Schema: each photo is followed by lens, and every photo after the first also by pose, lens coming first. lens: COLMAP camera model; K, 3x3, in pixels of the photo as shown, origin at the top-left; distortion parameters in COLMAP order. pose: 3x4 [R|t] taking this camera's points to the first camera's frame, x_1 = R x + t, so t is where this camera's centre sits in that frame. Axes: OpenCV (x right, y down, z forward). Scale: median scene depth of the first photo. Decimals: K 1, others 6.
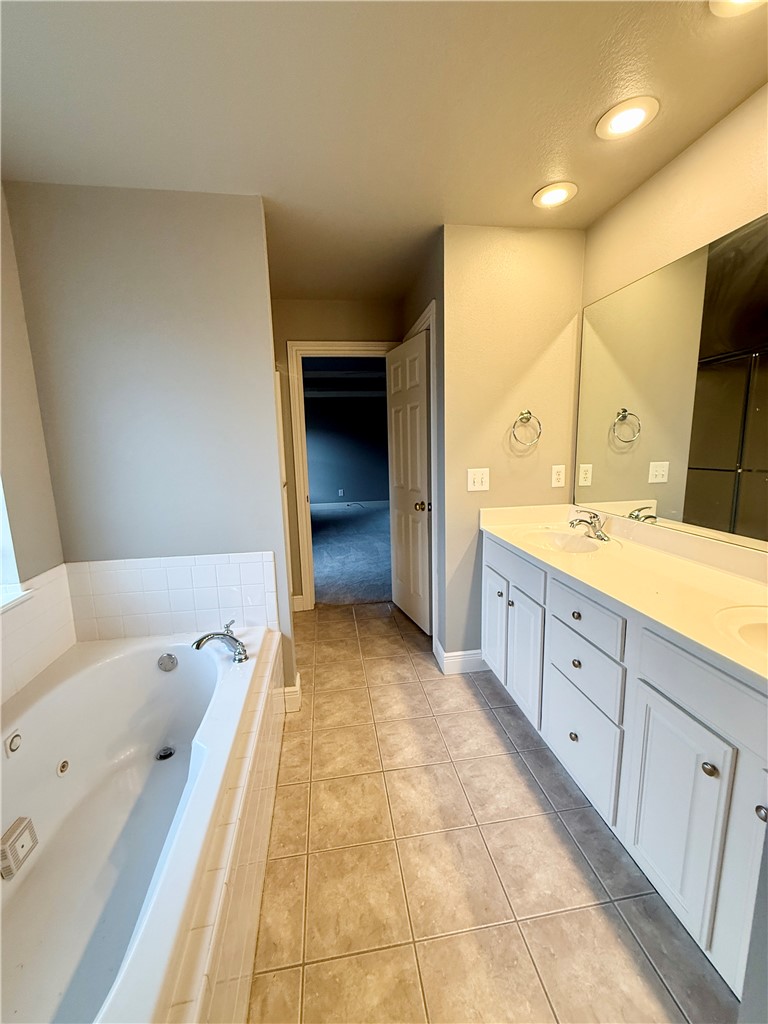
lens RADIAL K [[407.9, 0, 383.4], [0, 407.9, 509.8], [0, 0, 1]] dist [0.001051, -0.000782]
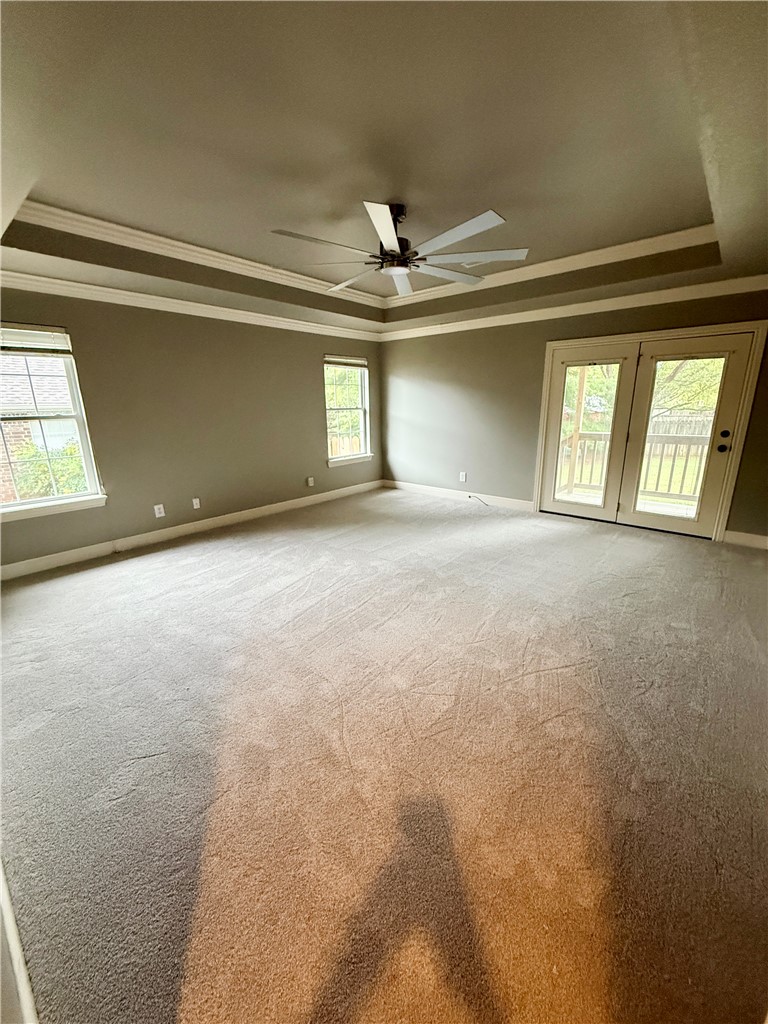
lens RADIAL K [[407.9, 0, 381.2], [0, 407.9, 511.5], [0, 0, 1]] dist [0.001051, -0.000782]
pose [[0.649984, 0.215358, -0.728795, 1.090231], [-0.125486, 0.976257, 0.176566, -0.304068], [0.749516, -0.023311, 0.661576, 1.531681]]
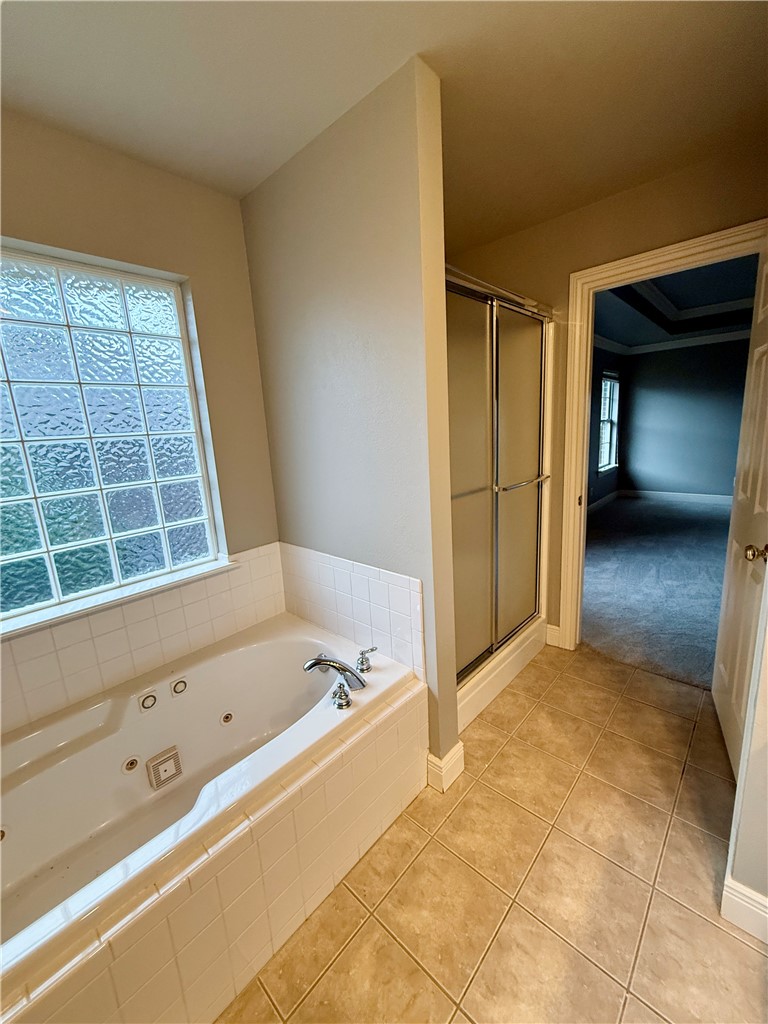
lens RADIAL K [[407.9, 0, 384.3], [0, 407.9, 509.1], [0, 0, 1]] dist [0.001051, -0.000782]
pose [[0.627844, 0.143067, -0.765078, 0.184132], [-0.086487, 0.989698, 0.114097, -0.080937], [0.773519, -0.005466, 0.633749, 0.364956]]
